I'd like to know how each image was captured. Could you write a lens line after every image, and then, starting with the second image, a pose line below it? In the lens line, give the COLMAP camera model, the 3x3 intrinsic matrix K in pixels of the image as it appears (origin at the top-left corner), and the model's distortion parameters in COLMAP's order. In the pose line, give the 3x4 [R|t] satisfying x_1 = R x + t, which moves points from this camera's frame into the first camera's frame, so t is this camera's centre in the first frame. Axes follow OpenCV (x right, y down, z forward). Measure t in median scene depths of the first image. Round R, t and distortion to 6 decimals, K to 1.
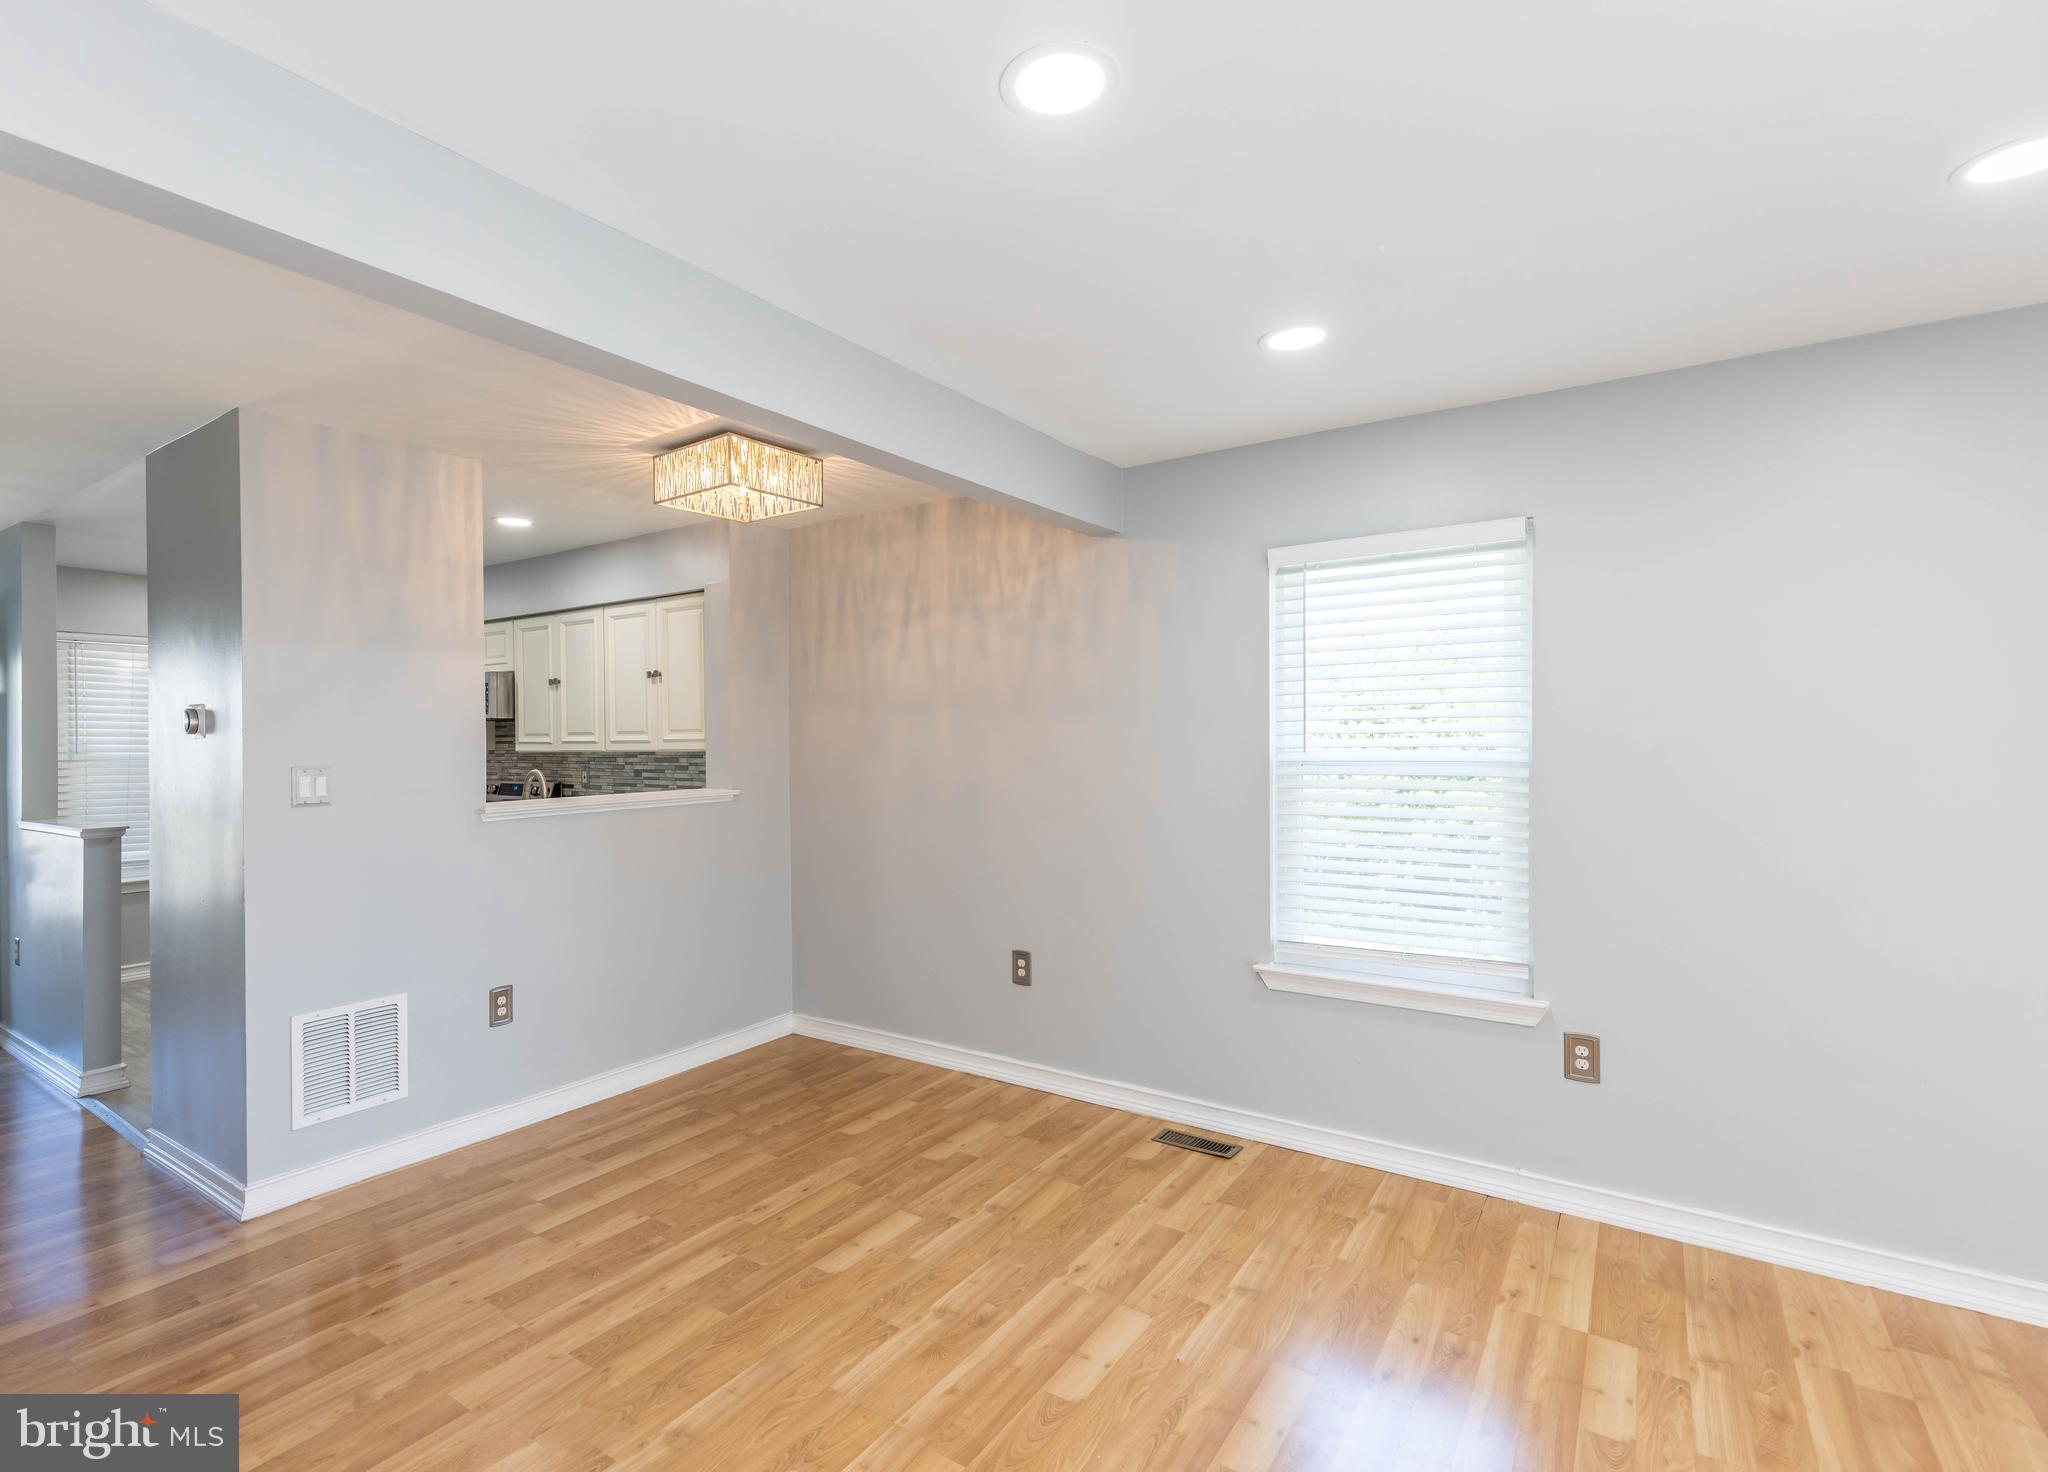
lens RADIAL K [[956.8, 0, 977.6], [0, 956.8, 749.9], [0, 0, 1]] dist [0.020310, -0.000228]
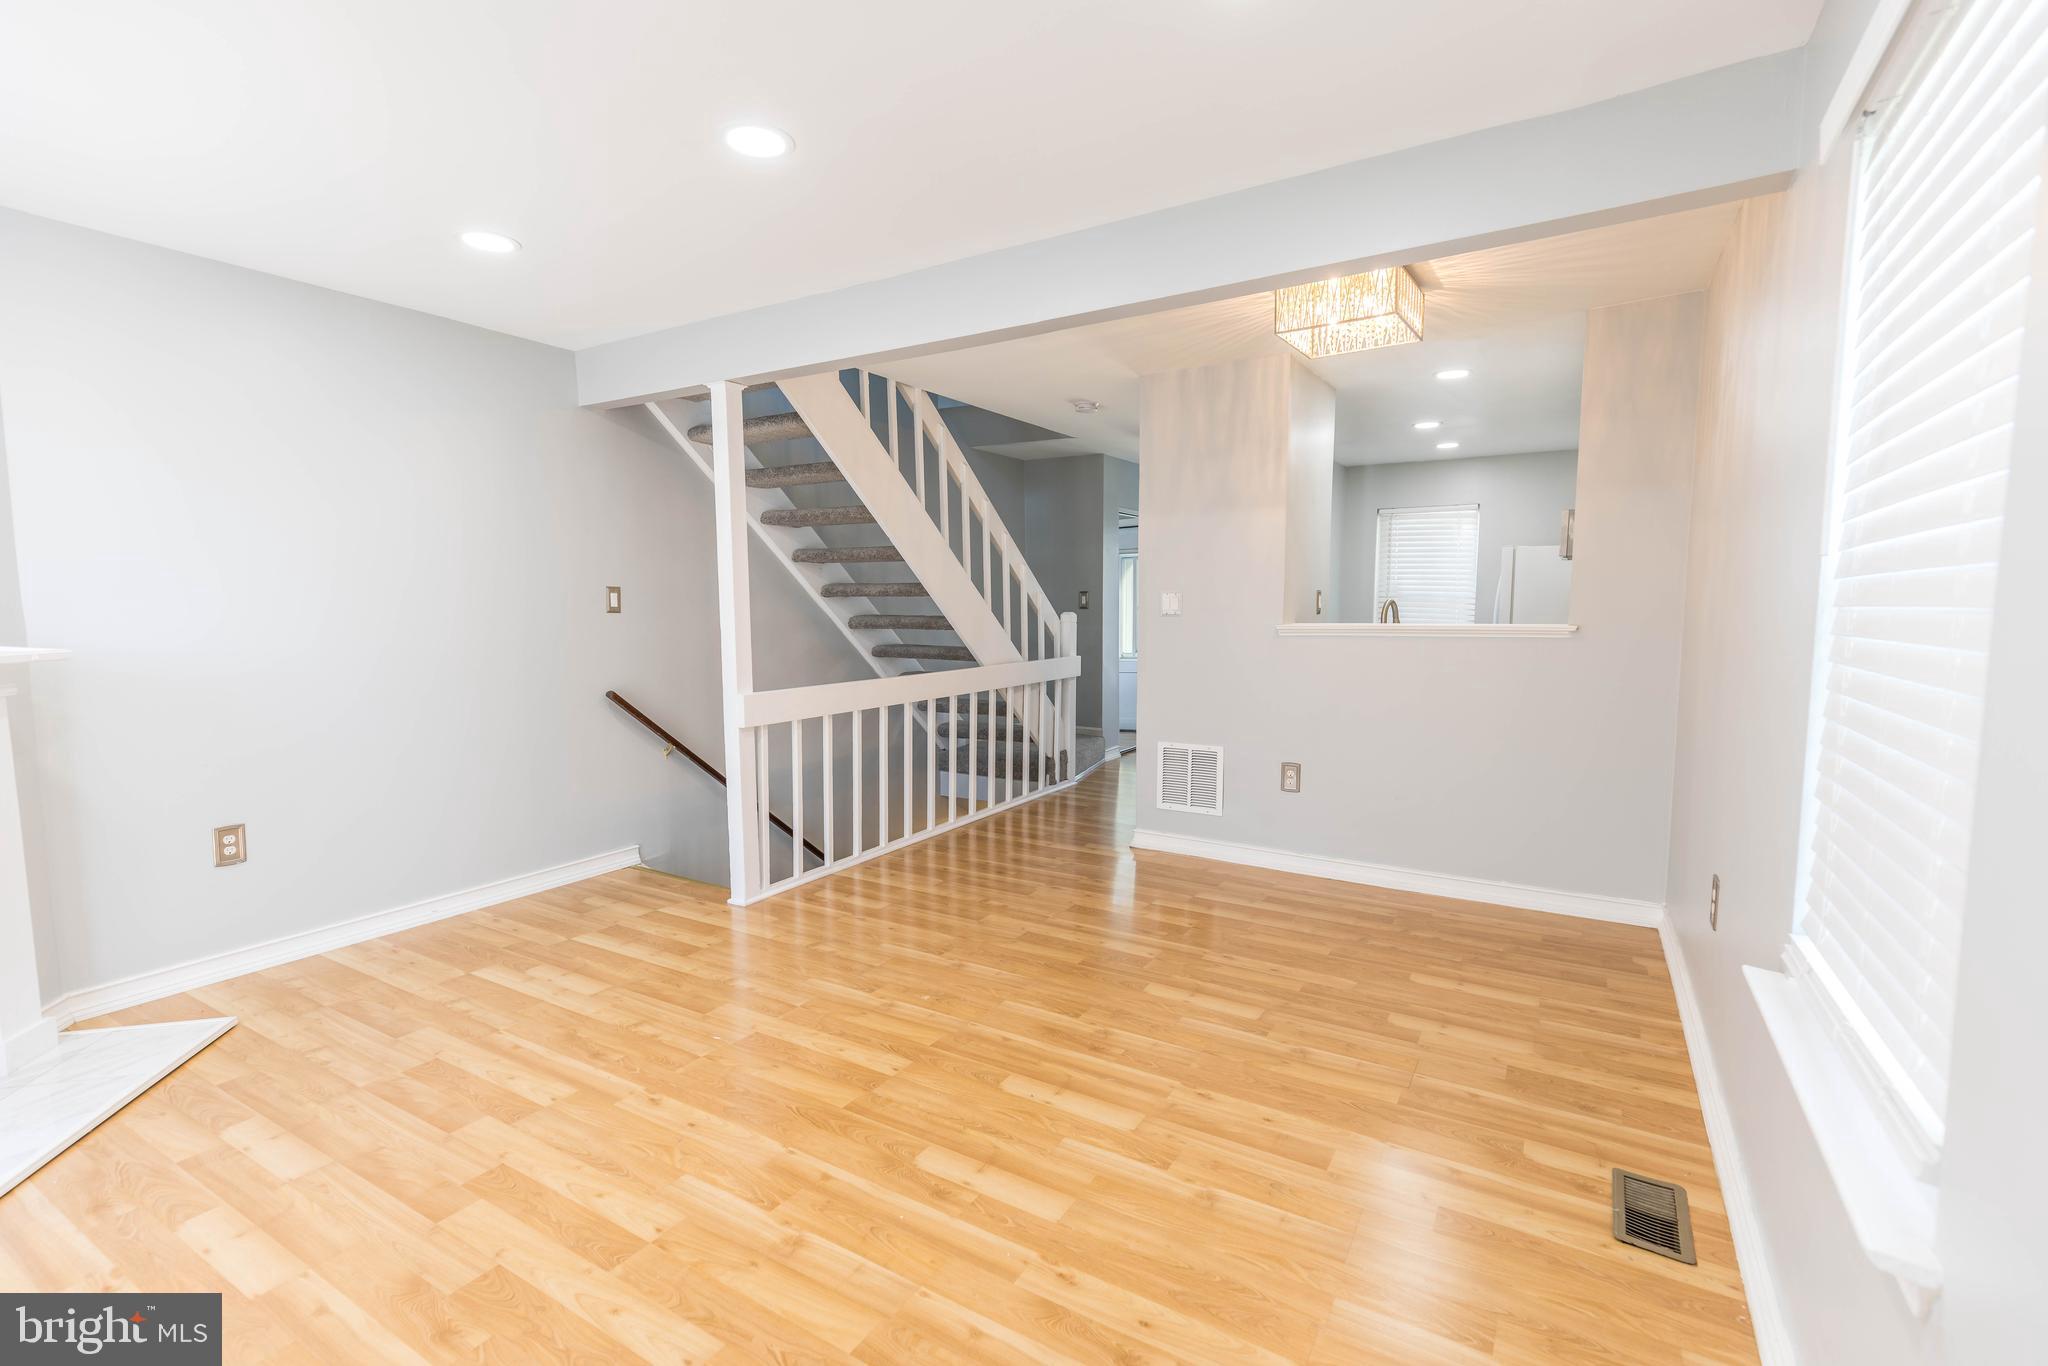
lens RADIAL K [[920.3, 0, 1016.5], [0, 920.3, 692.8], [0, 0, 1]] dist [0.019540, -0.000290]
pose [[0.074635, 0.099310, -0.992254, 0.778164], [-0.006524, 0.995056, 0.099100, 0.033611], [0.997190, -0.000923, 0.074914, 0.589864]]
